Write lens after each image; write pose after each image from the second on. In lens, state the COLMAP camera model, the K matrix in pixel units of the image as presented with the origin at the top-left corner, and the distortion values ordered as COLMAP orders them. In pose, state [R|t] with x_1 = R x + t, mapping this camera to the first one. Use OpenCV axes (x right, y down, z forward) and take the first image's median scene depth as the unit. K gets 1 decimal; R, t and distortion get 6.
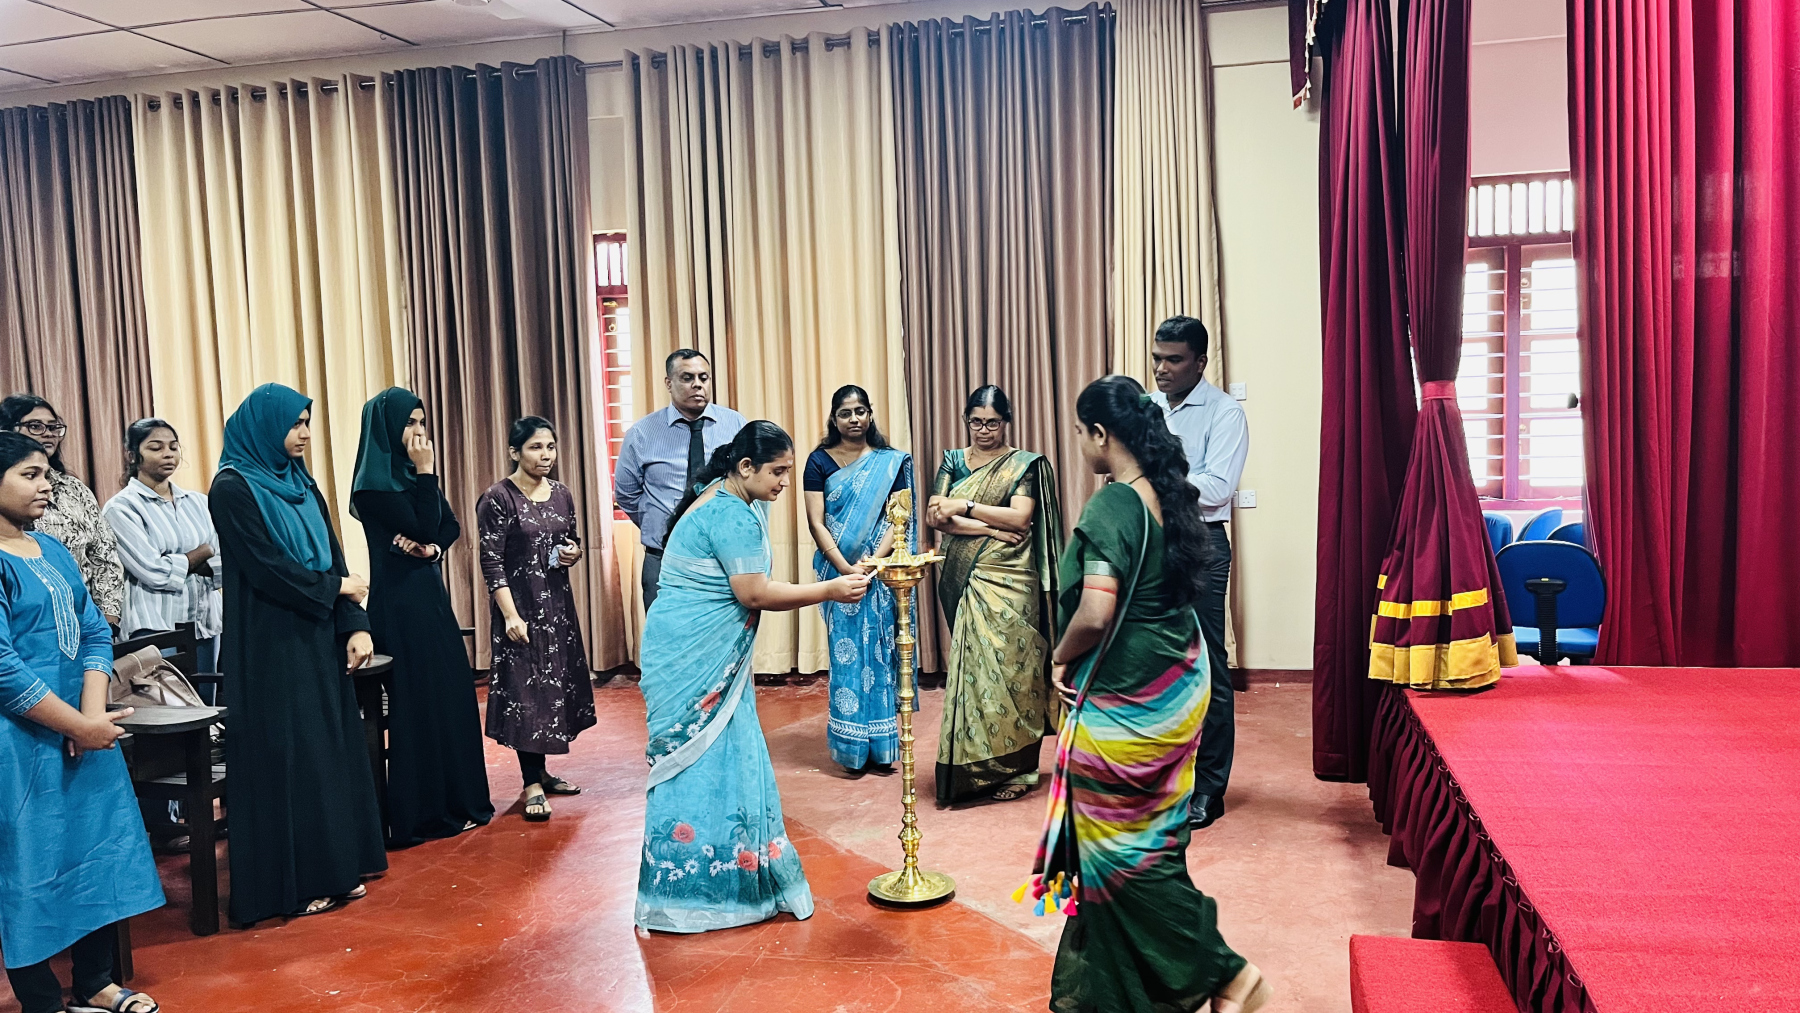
lens RADIAL K [[1365.9, 0, 904.3], [0, 1365.9, 520.7], [0, 0, 1]] dist [0.050176, -0.061202]
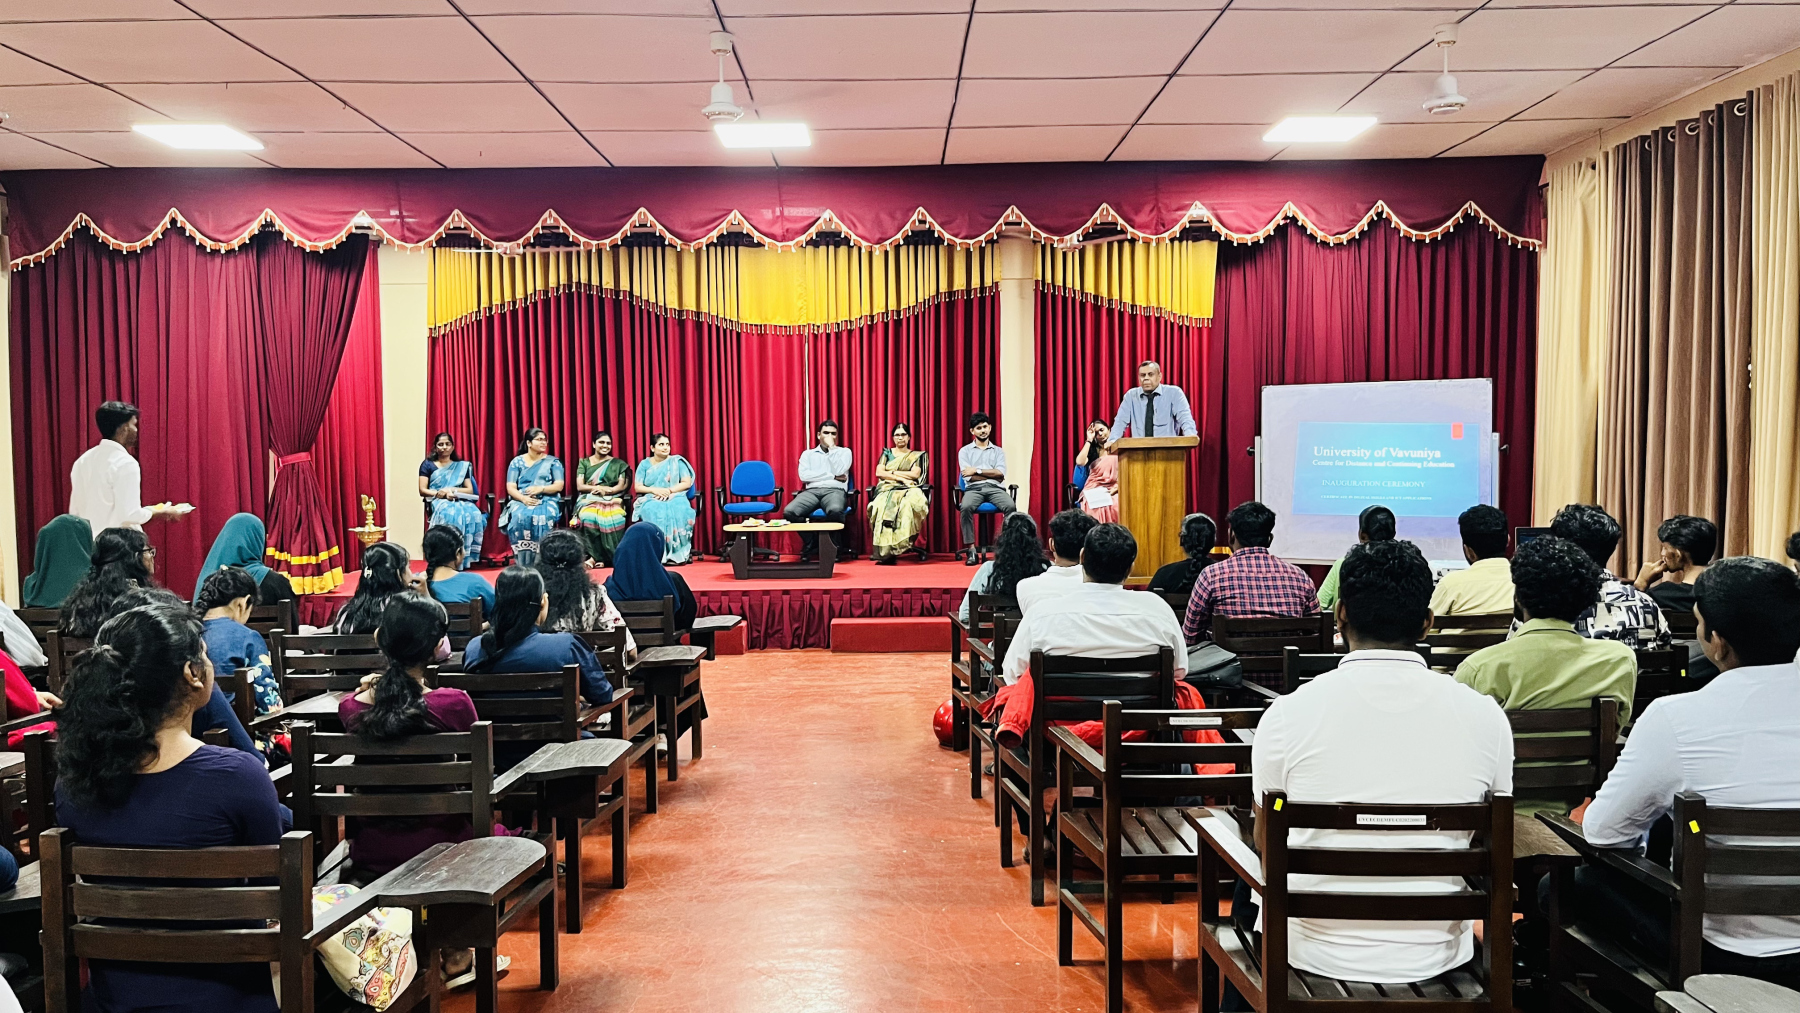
lens RADIAL K [[1365.9, 0, 903.5], [0, 1365.9, 518.4], [0, 0, 1]] dist [0.050176, -0.061202]
pose [[-0.244928, -0.018323, 0.969368, -1.796330], [0.098034, 0.994229, 0.043562, -0.000427], [-0.964572, 0.105700, -0.241718, 0.576490]]
